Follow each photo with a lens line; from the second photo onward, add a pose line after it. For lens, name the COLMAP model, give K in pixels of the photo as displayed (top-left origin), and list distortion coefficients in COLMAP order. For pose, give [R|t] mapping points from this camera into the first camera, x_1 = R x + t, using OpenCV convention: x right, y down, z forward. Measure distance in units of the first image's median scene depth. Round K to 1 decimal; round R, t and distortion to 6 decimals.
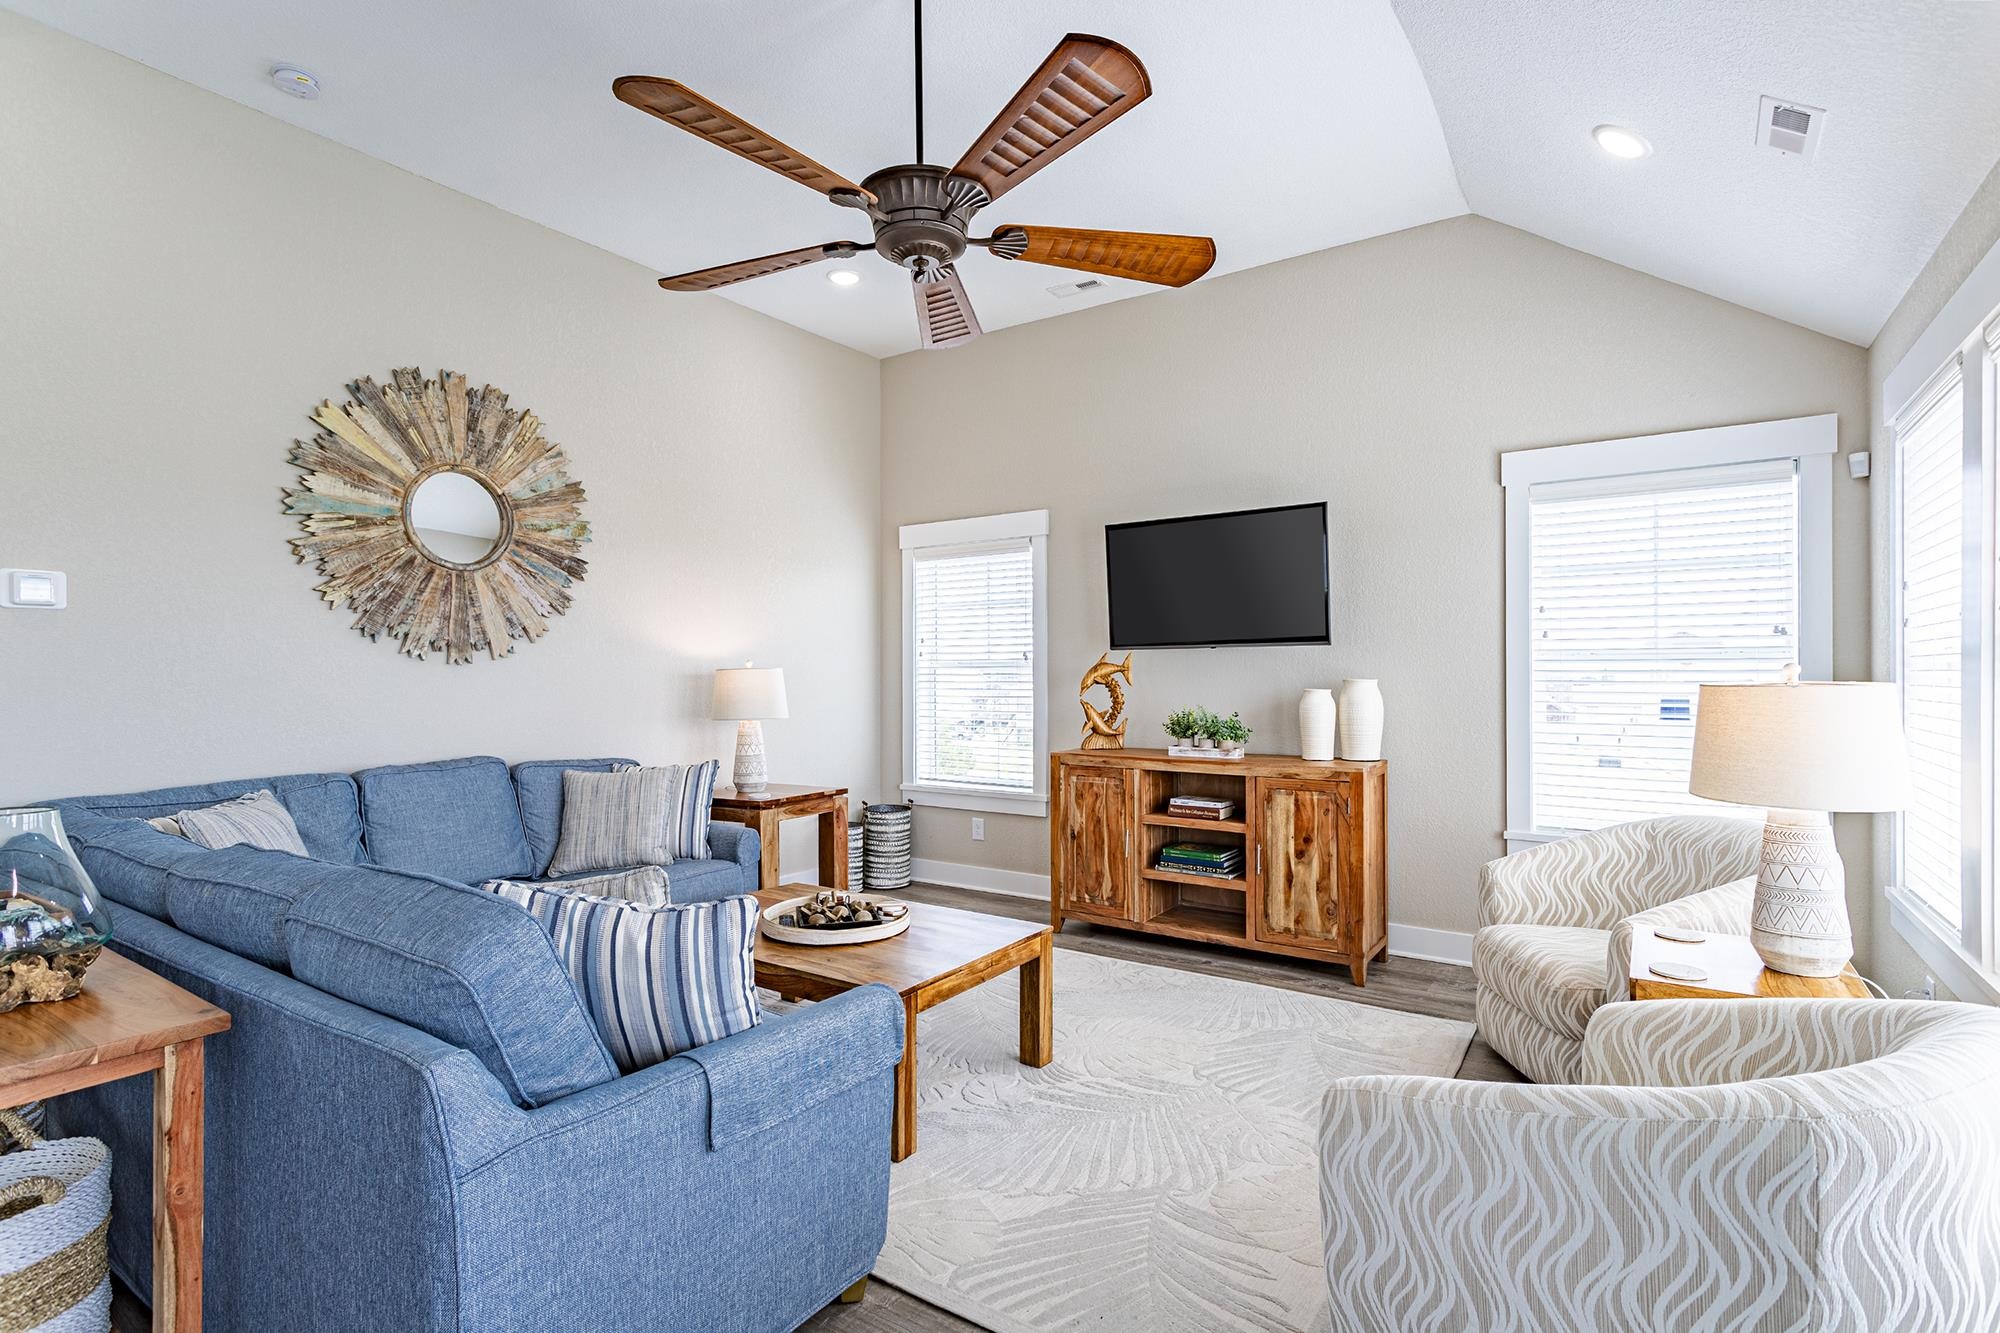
lens RADIAL K [[955.3, 0, 1008.8], [0, 955.3, 673.1], [0, 0, 1]] dist [-0.002716, -0.000149]
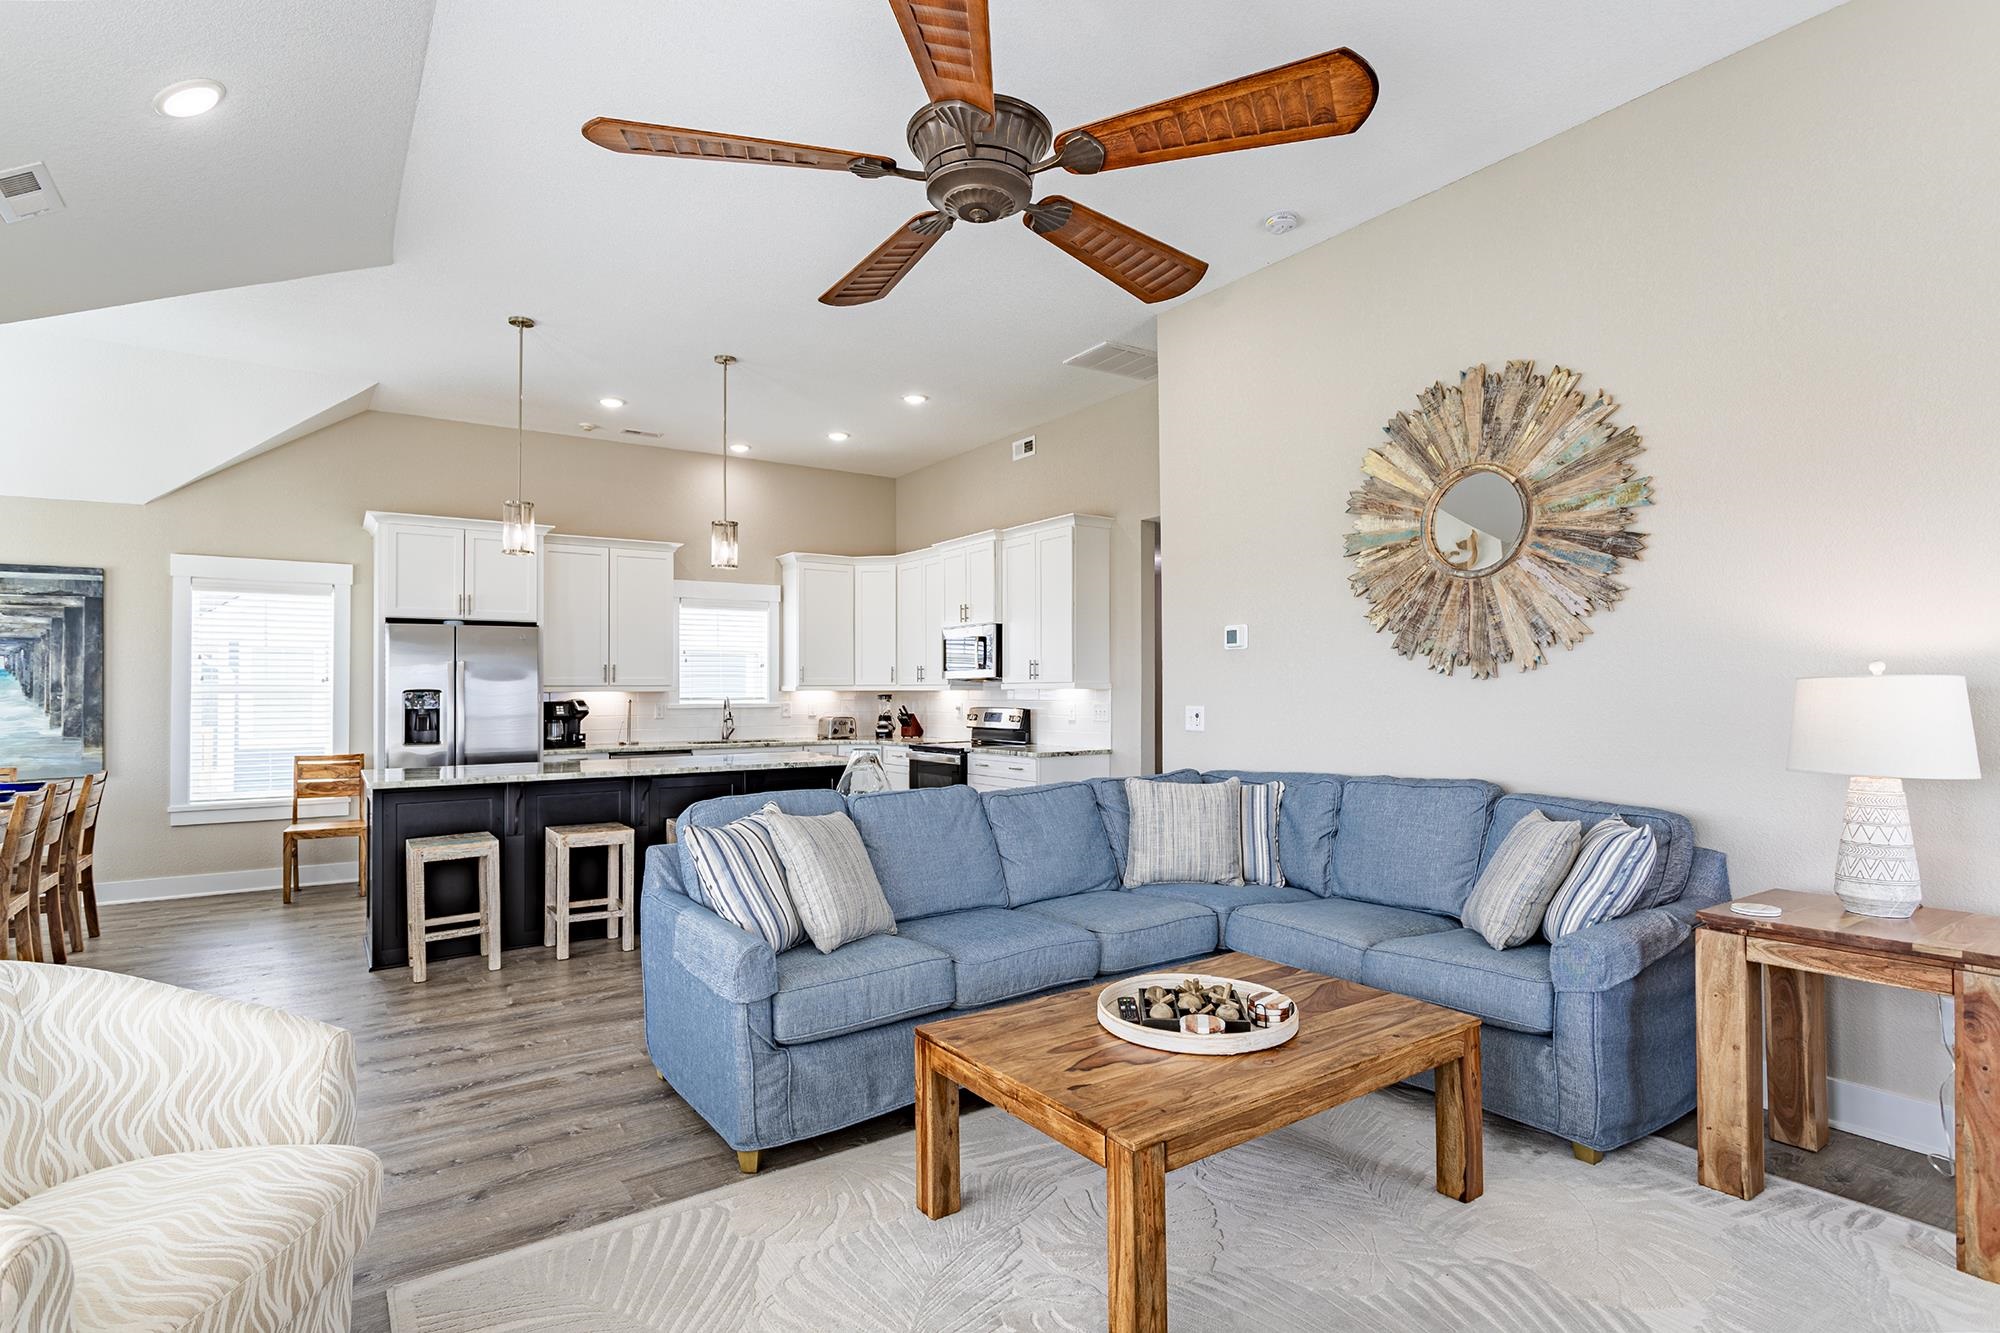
lens RADIAL K [[999.3, 0, 996.5], [0, 999.3, 681.2], [0, 0, 1]] dist [0.001099, 0.001123]
pose [[-0.371156, -0.005238, -0.928556, 0.480710], [0.009161, 0.999915, -0.009302, -0.001766], [0.928525, -0.011959, -0.371077, 0.885354]]
